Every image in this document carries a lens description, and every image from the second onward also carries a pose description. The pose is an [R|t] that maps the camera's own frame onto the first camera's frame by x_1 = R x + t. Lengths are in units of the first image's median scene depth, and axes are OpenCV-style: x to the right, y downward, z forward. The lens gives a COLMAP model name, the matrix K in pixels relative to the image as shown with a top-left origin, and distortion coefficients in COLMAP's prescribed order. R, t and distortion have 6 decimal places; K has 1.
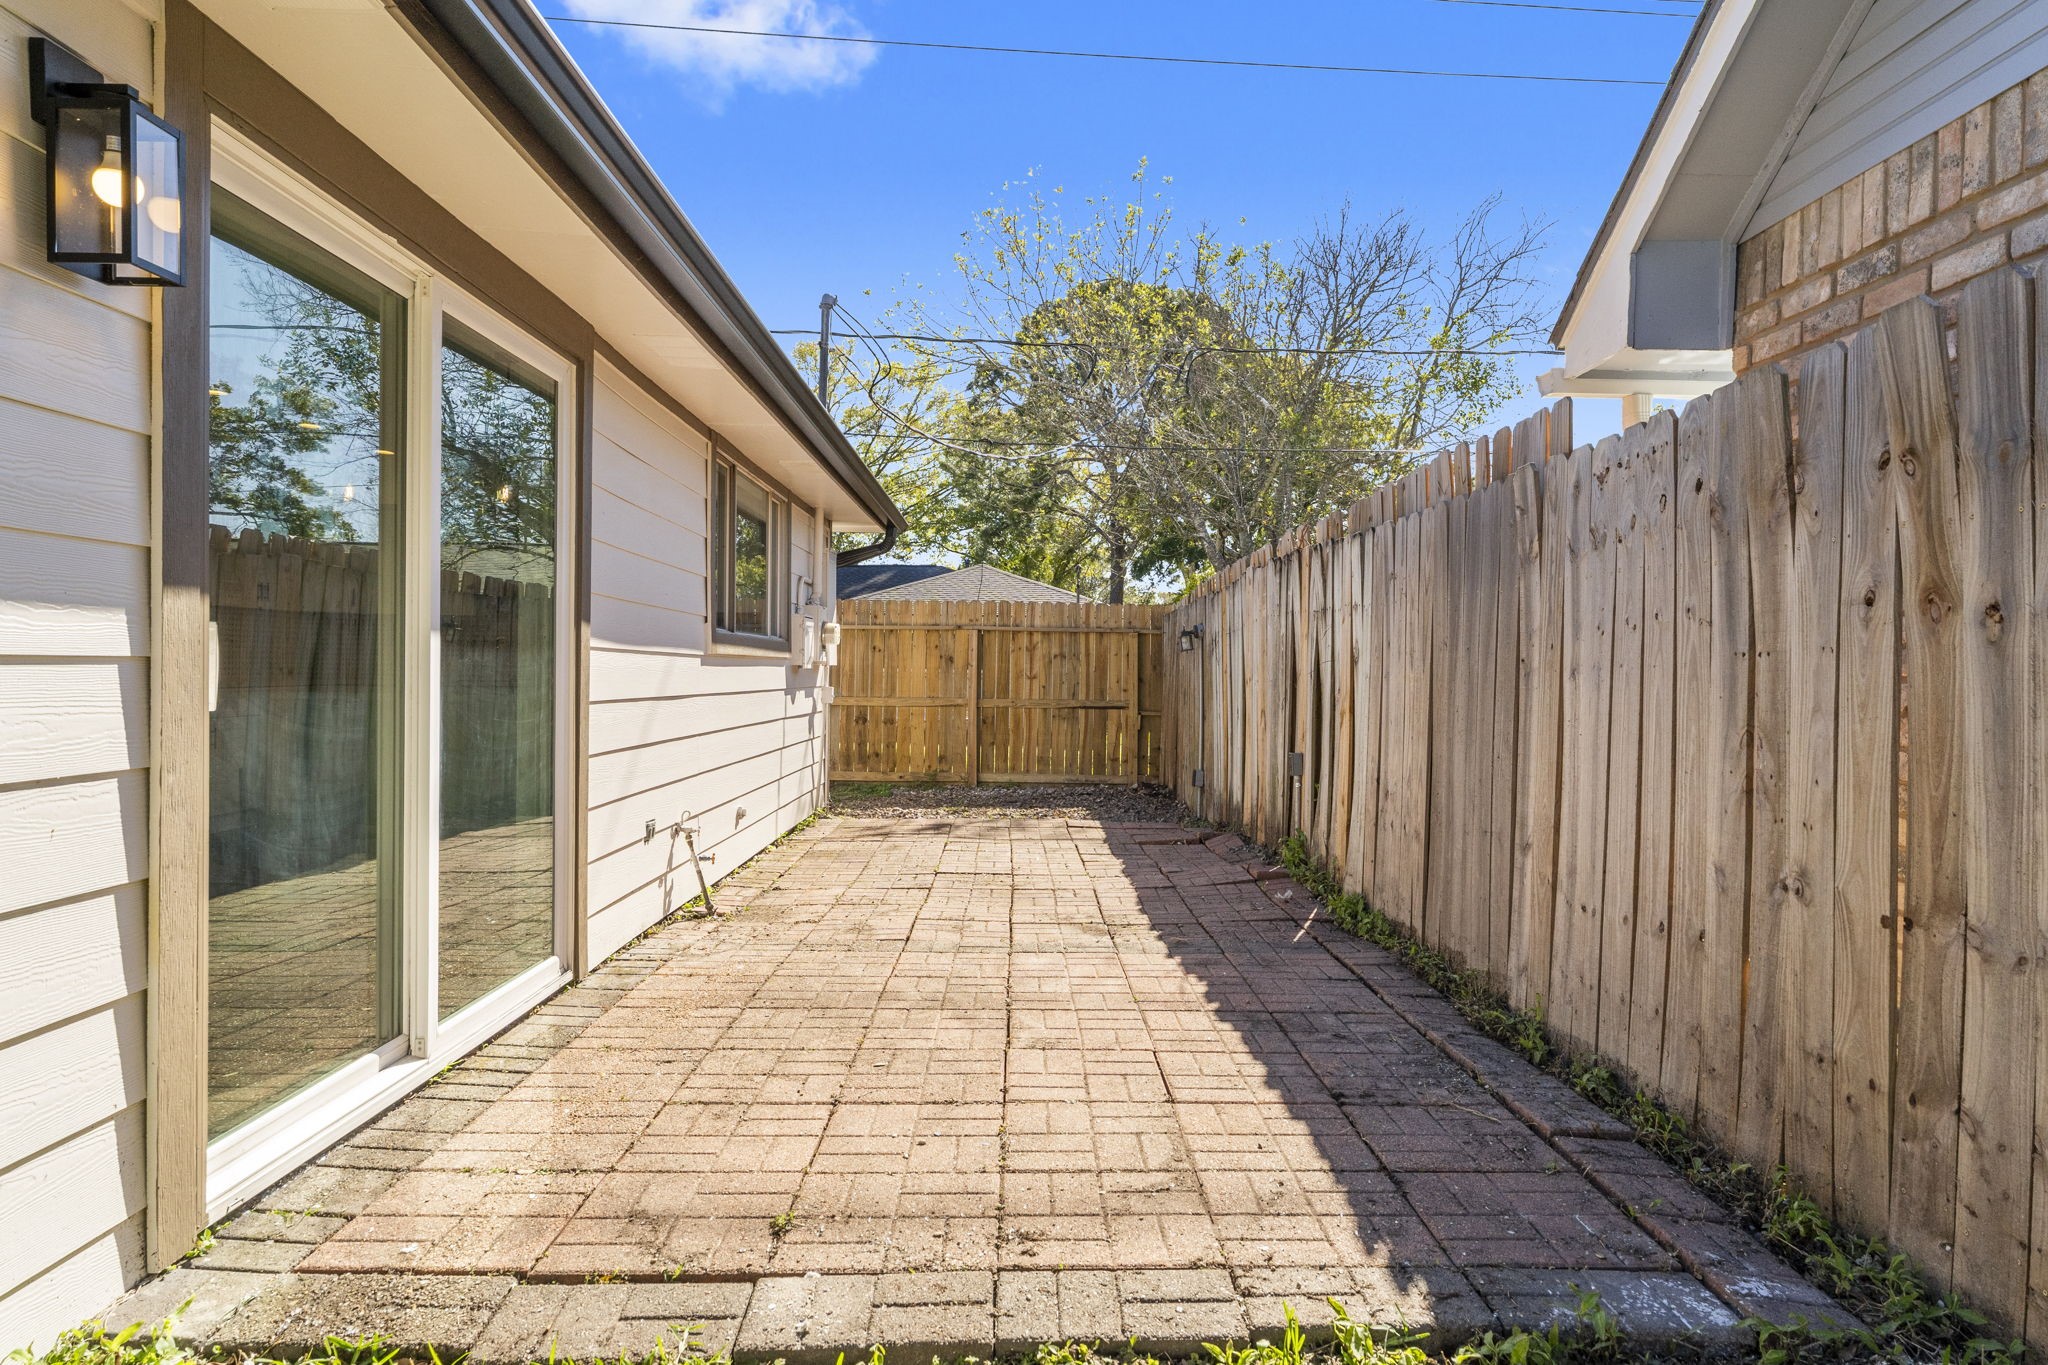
lens RADIAL K [[1194.8, 0, 1031.5], [0, 1194.8, 677.1], [0, 0, 1]] dist [-0.005876, -0.000854]
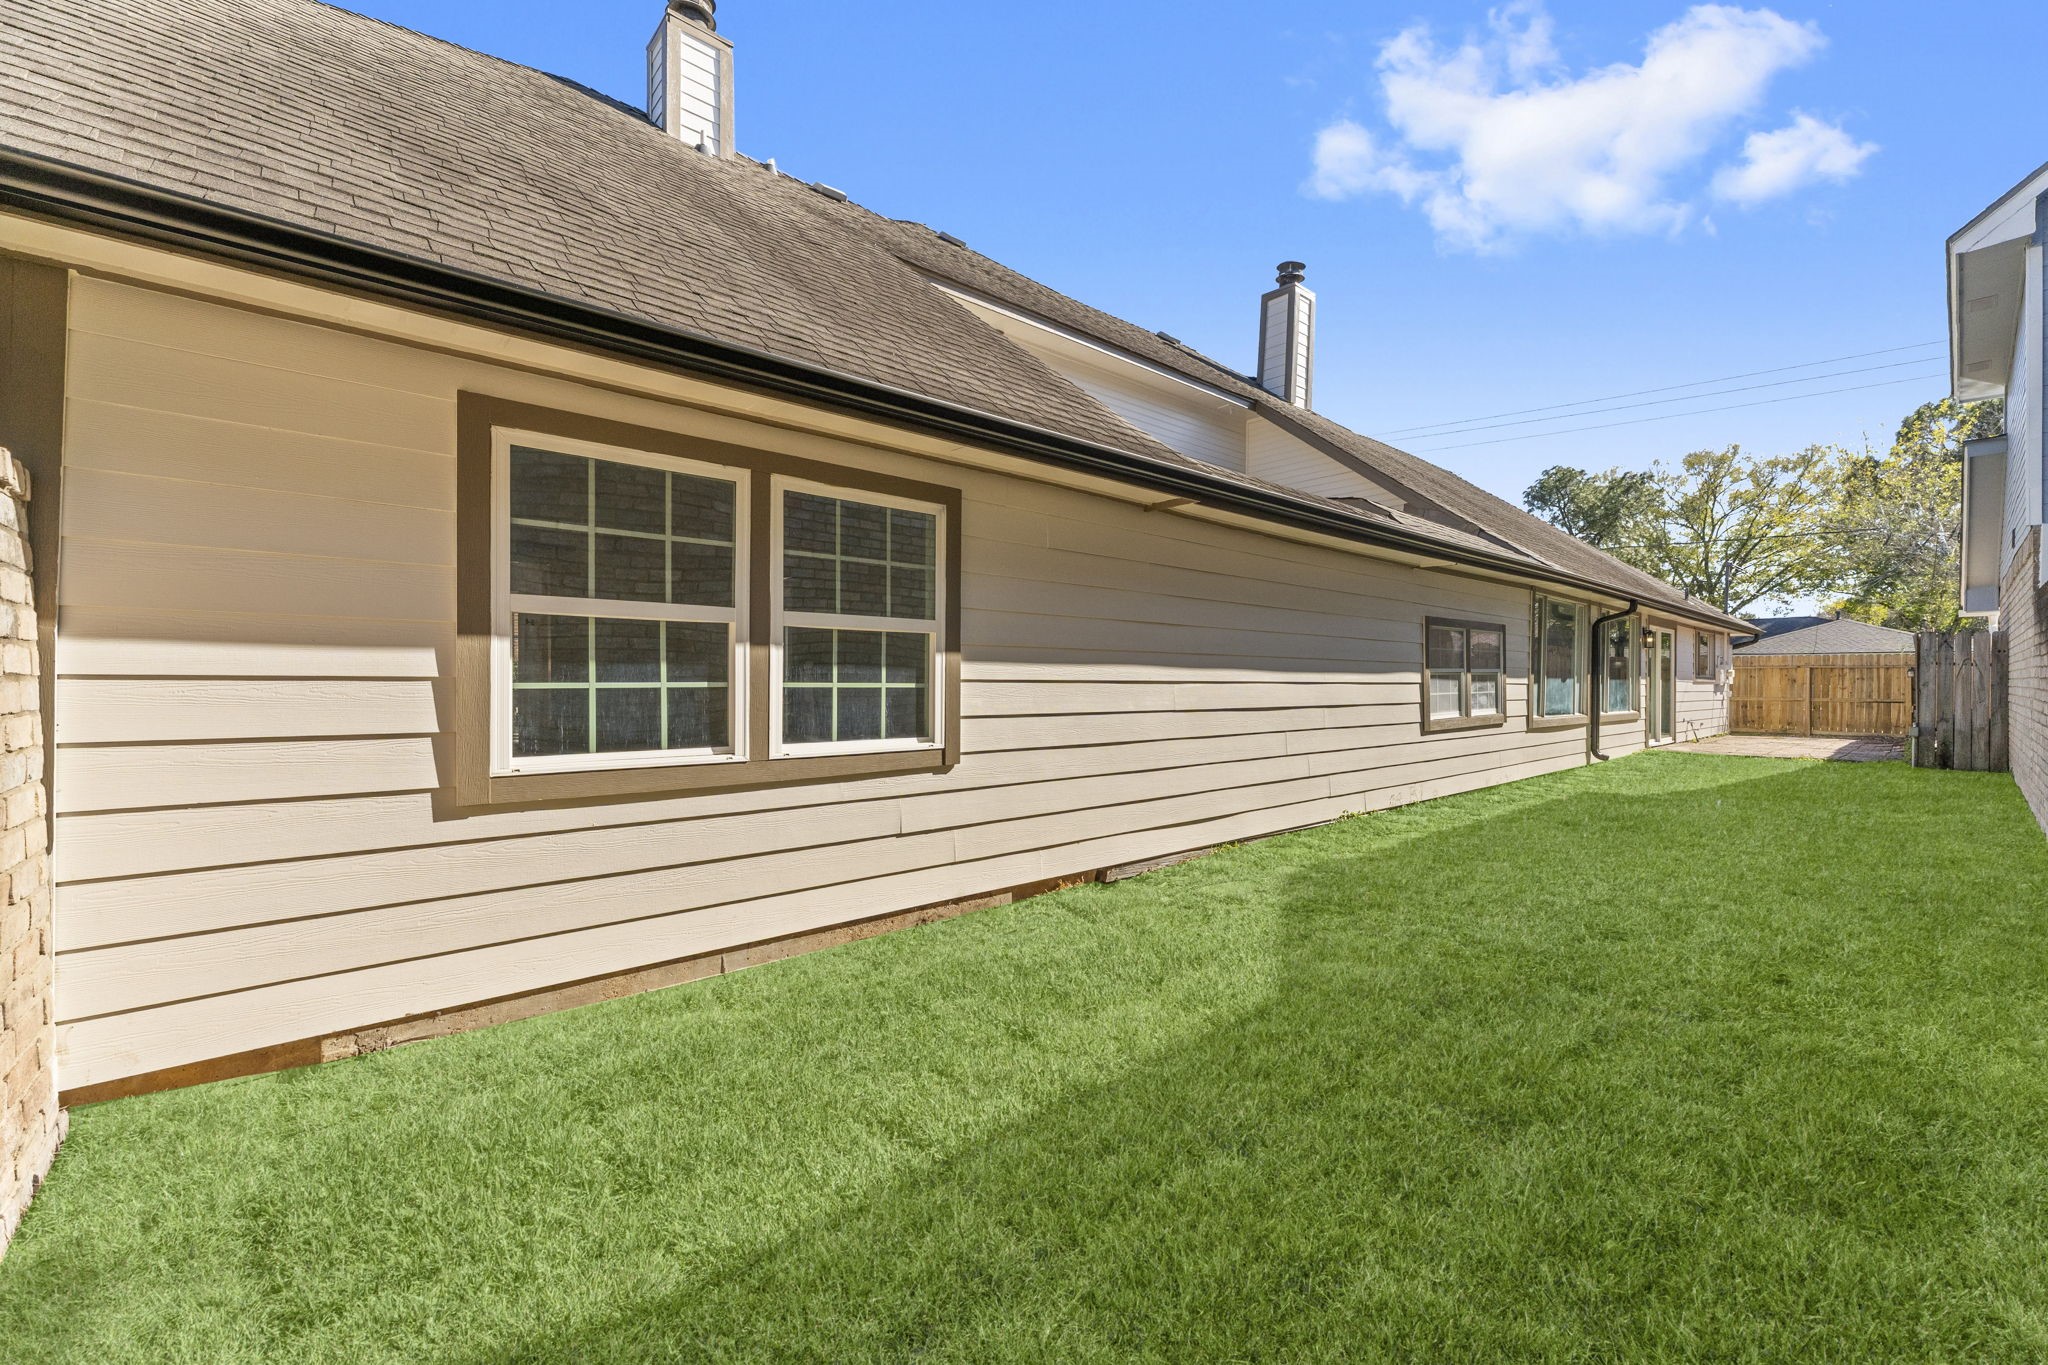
lens RADIAL K [[830.8, 0, 1039.2], [0, 830.8, 687.1], [0, 0, 1]] dist [0.001310, -0.000508]
pose [[0.662006, -0.004509, -0.749485, 0.174934], [-0.000673, 0.999978, -0.006611, 0.009329], [0.749498, 0.004881, 0.661988, -1.190744]]
